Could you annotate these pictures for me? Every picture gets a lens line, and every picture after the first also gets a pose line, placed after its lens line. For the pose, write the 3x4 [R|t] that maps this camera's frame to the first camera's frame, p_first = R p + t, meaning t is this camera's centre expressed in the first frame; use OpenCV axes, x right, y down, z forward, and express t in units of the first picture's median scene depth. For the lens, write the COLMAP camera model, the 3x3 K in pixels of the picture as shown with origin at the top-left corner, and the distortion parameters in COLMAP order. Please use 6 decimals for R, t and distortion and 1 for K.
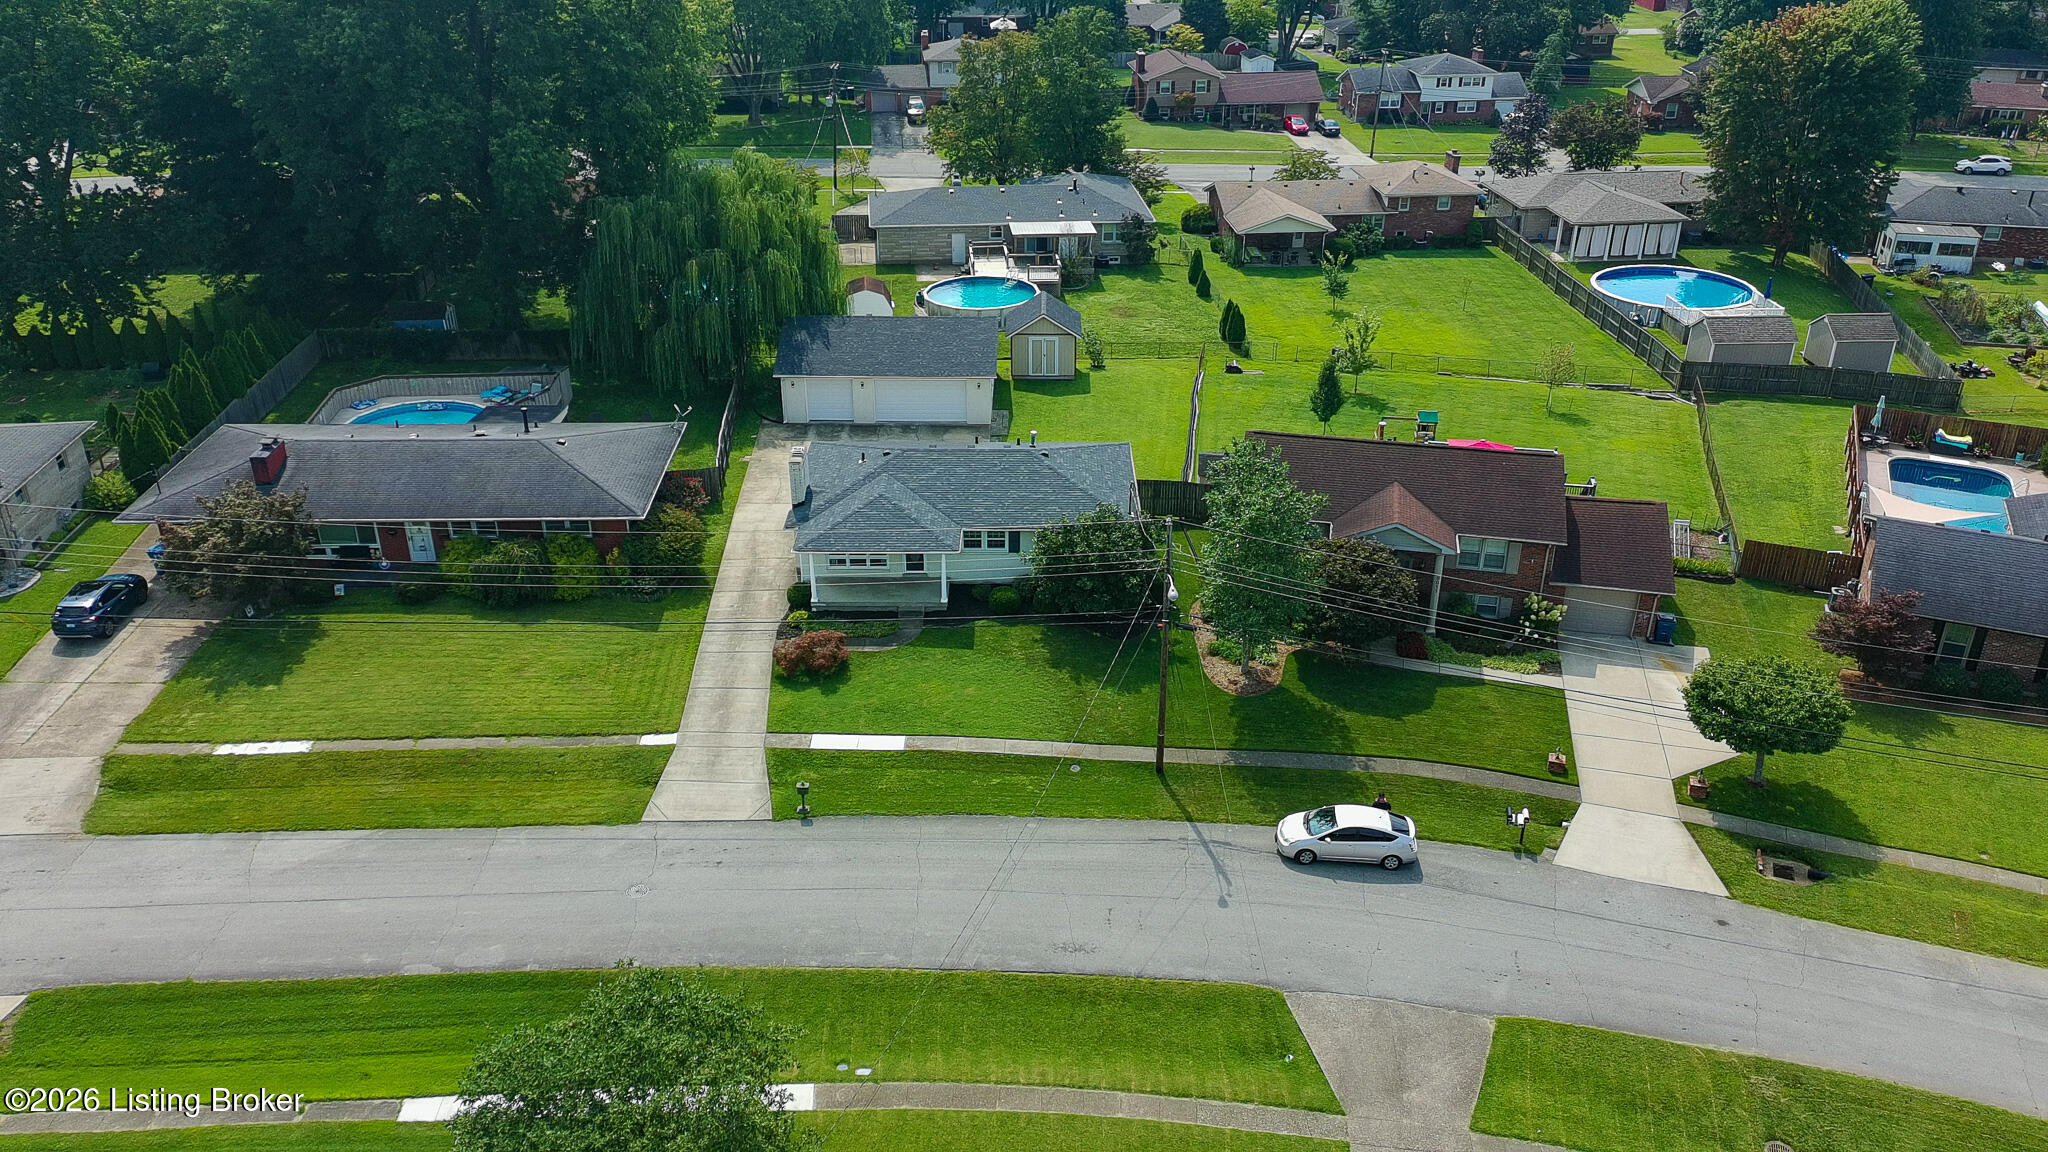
lens RADIAL K [[1583.2, 0, 1027.3], [0, 1583.2, 565.2], [0, 0, 1]] dist [0.078118, -0.091382]
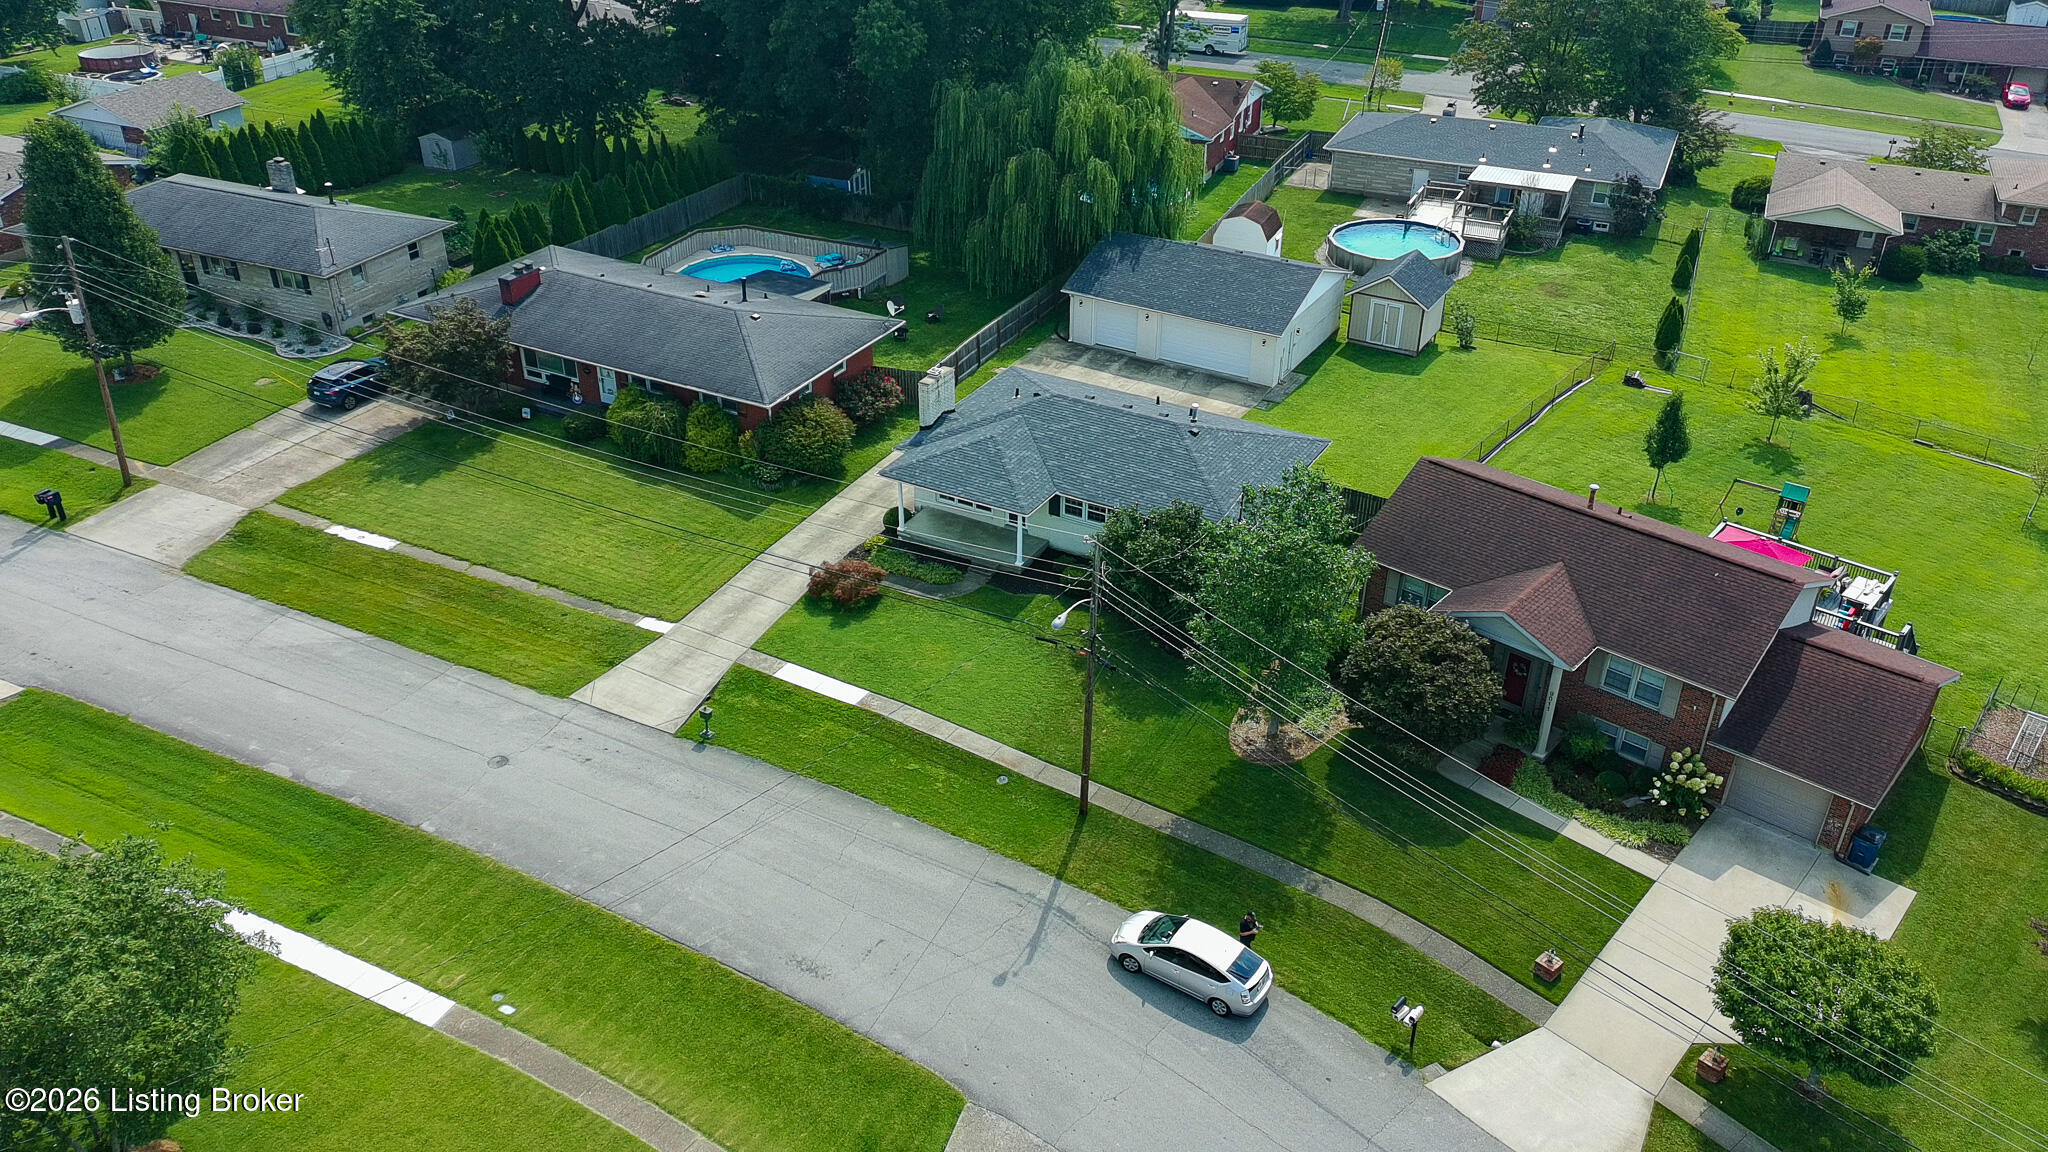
lens RADIAL K [[1583.2, 0, 1027.3], [0, 1583.2, 565.2], [0, 0, 1]] dist [0.078118, -0.091382]
pose [[0.872390, 0.252820, -0.418352, 0.333884], [-0.224548, 0.967483, 0.116423, -0.084189], [0.434182, -0.007626, 0.900793, 0.168713]]
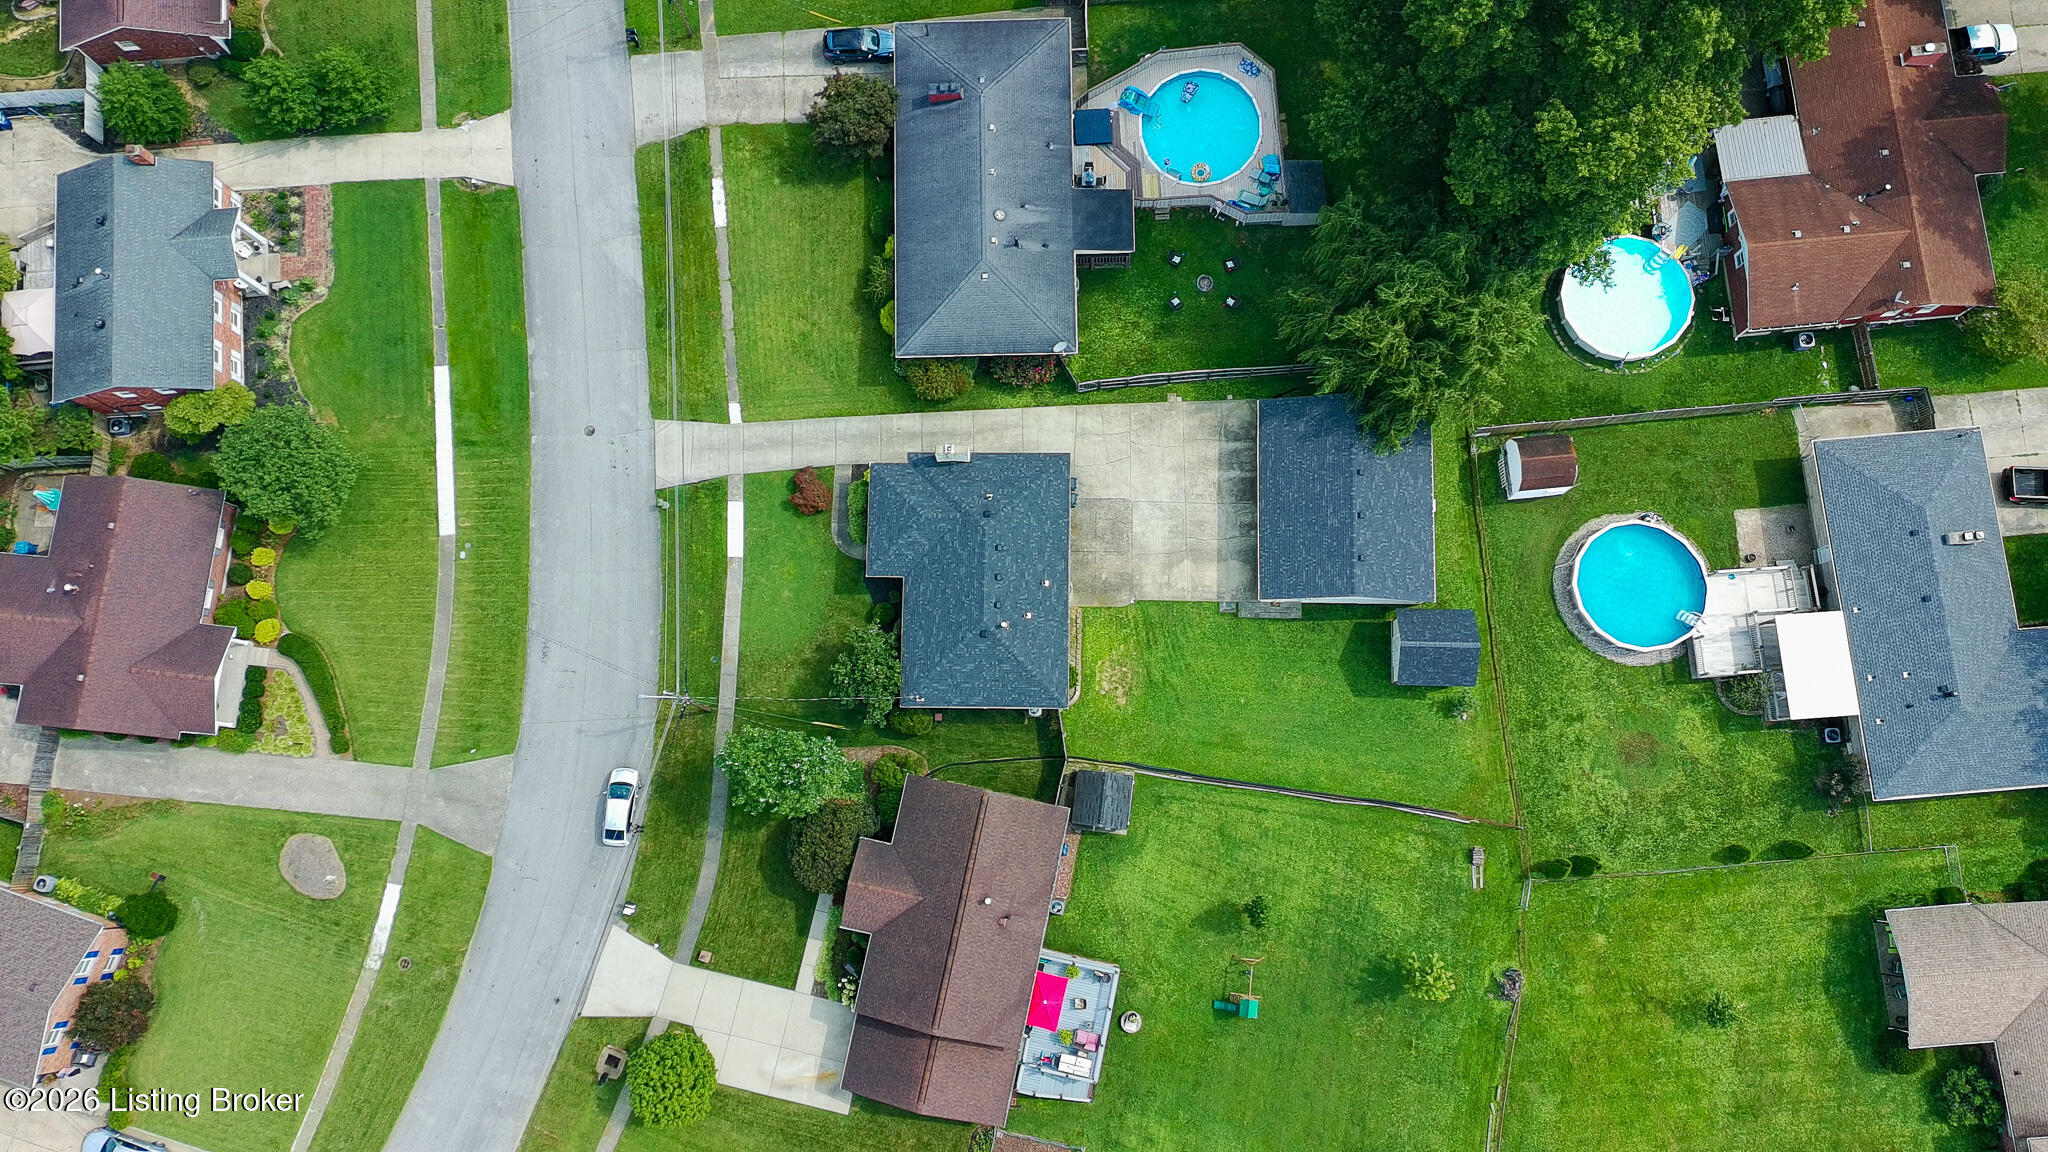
lens RADIAL K [[1583.2, 0, 1027.3], [0, 1583.2, 565.2], [0, 0, 1]] dist [0.078118, -0.091382]
pose [[-0.012456, 0.985605, -0.168605, 0.180821], [-0.420509, 0.147820, 0.895166, -1.307381], [0.907203, 0.082050, 0.412614, 0.517108]]
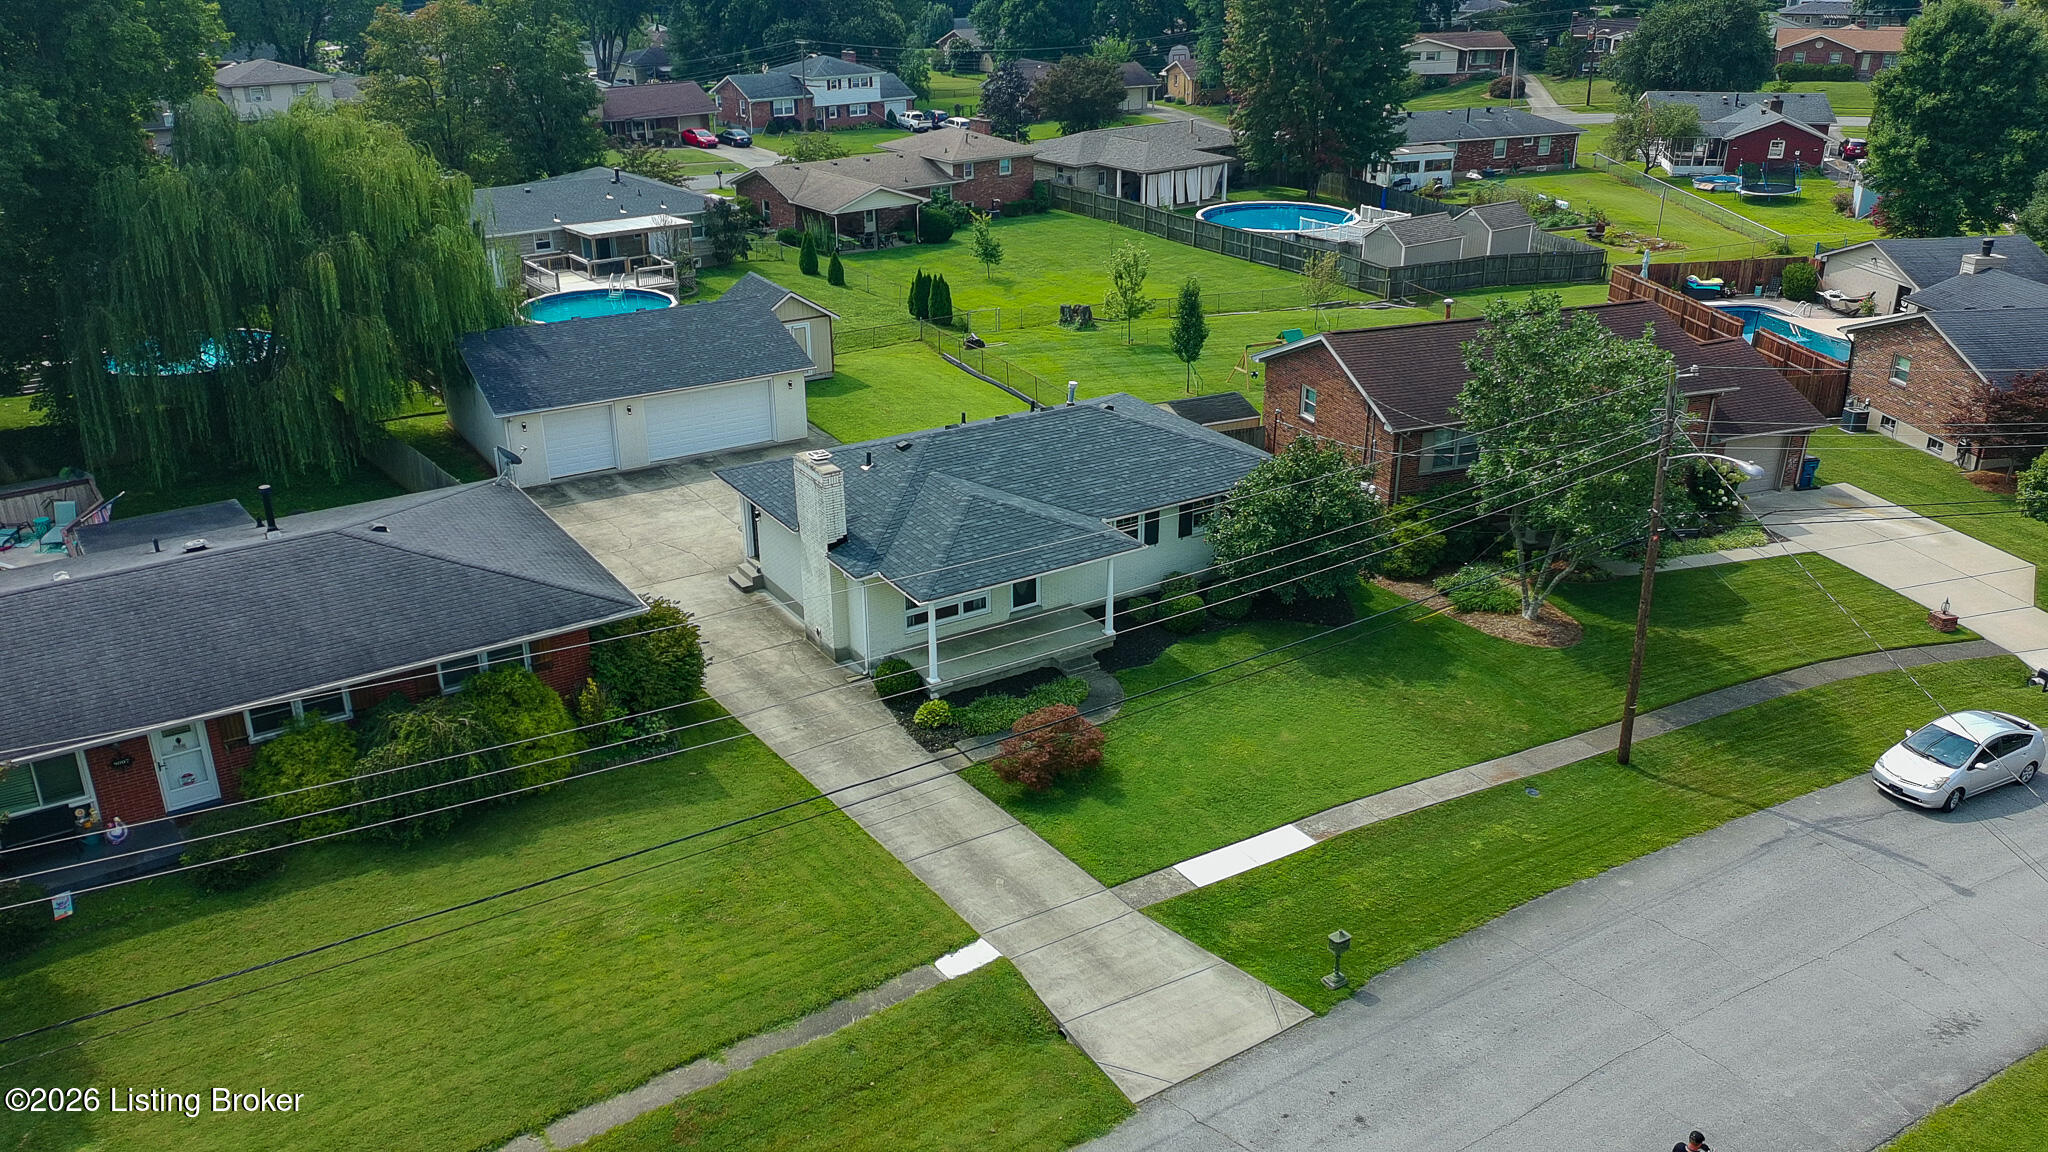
lens RADIAL K [[1583.2, 0, 1027.3], [0, 1583.2, 565.2], [0, 0, 1]] dist [0.078118, -0.091382]
pose [[0.848124, -0.210879, 0.486019, -0.386908], [0.240995, 0.970526, 0.000555, -0.012717], [-0.471812, 0.116657, 0.873948, 0.437997]]
